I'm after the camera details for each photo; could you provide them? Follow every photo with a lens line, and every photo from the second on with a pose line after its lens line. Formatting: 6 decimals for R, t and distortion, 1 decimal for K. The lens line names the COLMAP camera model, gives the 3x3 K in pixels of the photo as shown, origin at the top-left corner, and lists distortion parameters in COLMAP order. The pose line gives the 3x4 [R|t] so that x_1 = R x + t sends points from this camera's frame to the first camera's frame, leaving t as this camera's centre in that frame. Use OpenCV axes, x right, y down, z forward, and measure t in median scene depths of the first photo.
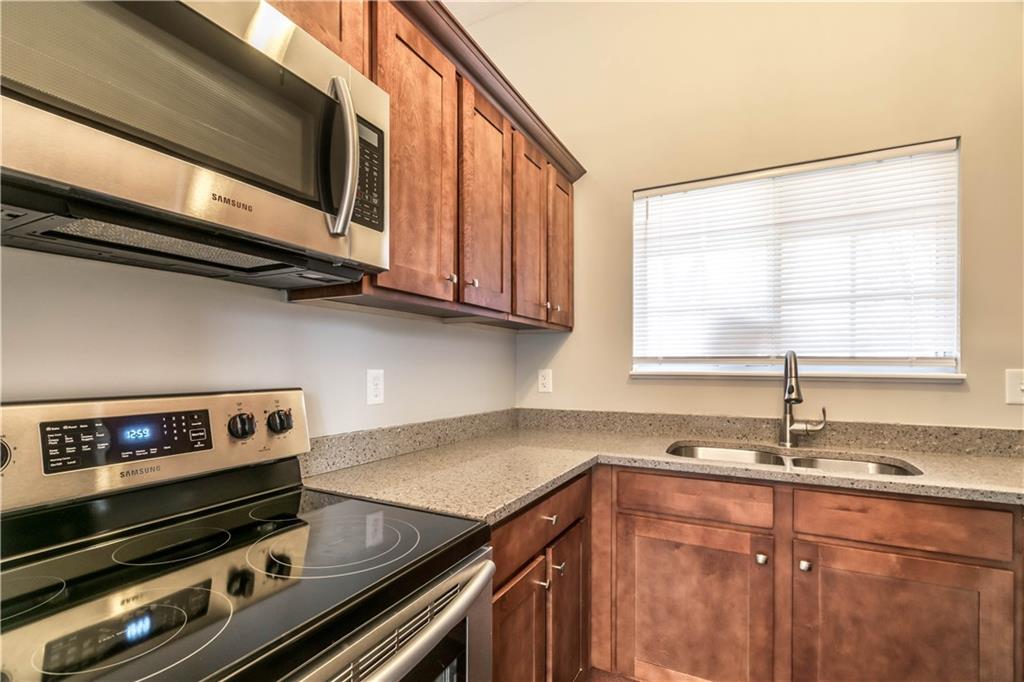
lens RADIAL K [[471.6, 0, 507.6], [0, 471.6, 357.1], [0, 0, 1]] dist [-0.000936, -0.000700]
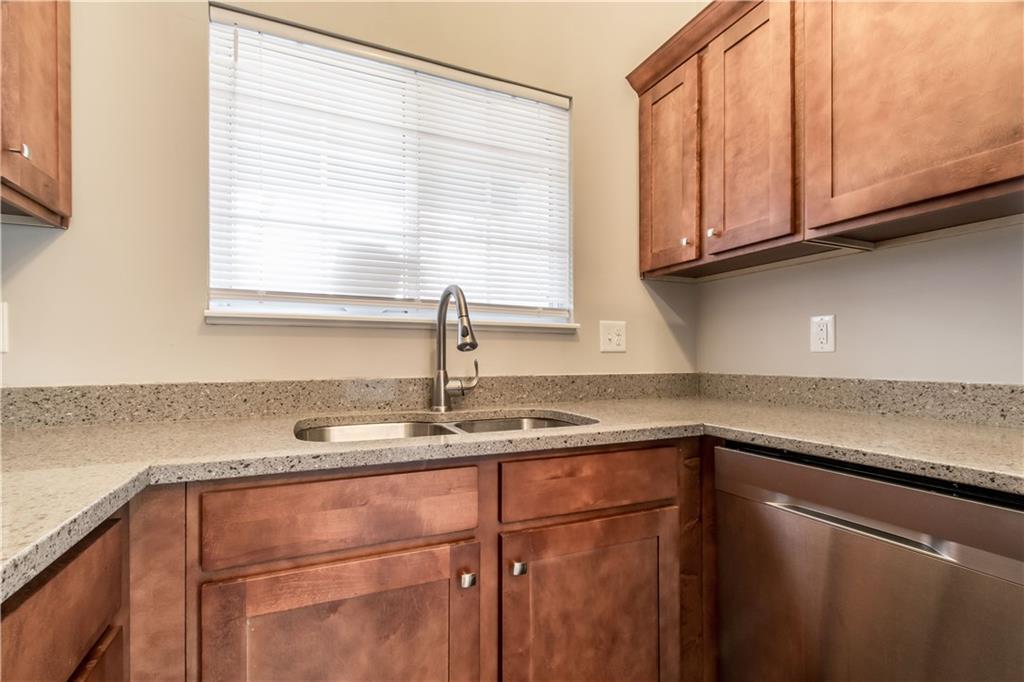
lens RADIAL K [[471.6, 0, 507.6], [0, 471.6, 357.1], [0, 0, 1]] dist [-0.000936, -0.000700]
pose [[0.630288, -0.005463, 0.776342, 0.066545], [-0.011679, 0.999795, 0.016518, 0.099364], [-0.776274, -0.019478, 0.630095, 0.491310]]
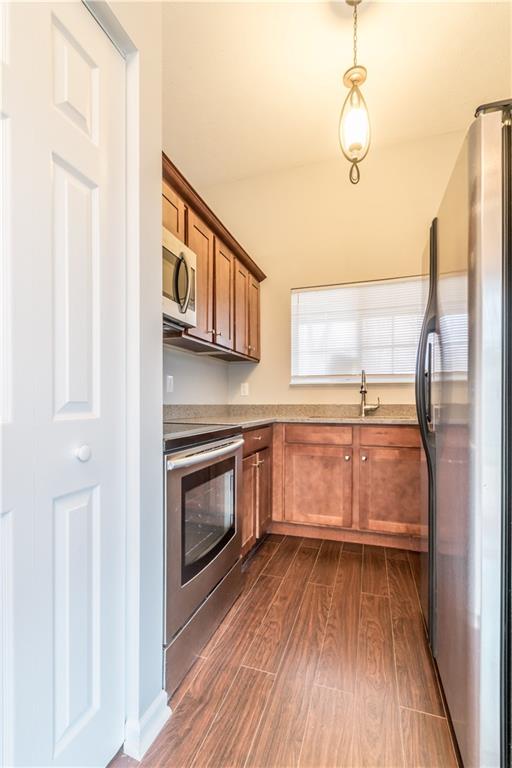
lens RADIAL K [[353.7, 0, 252.6], [0, 353.7, 395.0], [0, 0, 1]] dist [-0.000936, -0.000700]
pose [[0.986374, -0.000539, 0.164520, -0.174102], [0.000272, 0.999999, 0.001644, 0.105424], [-0.164521, -0.001576, 0.986372, -0.546137]]
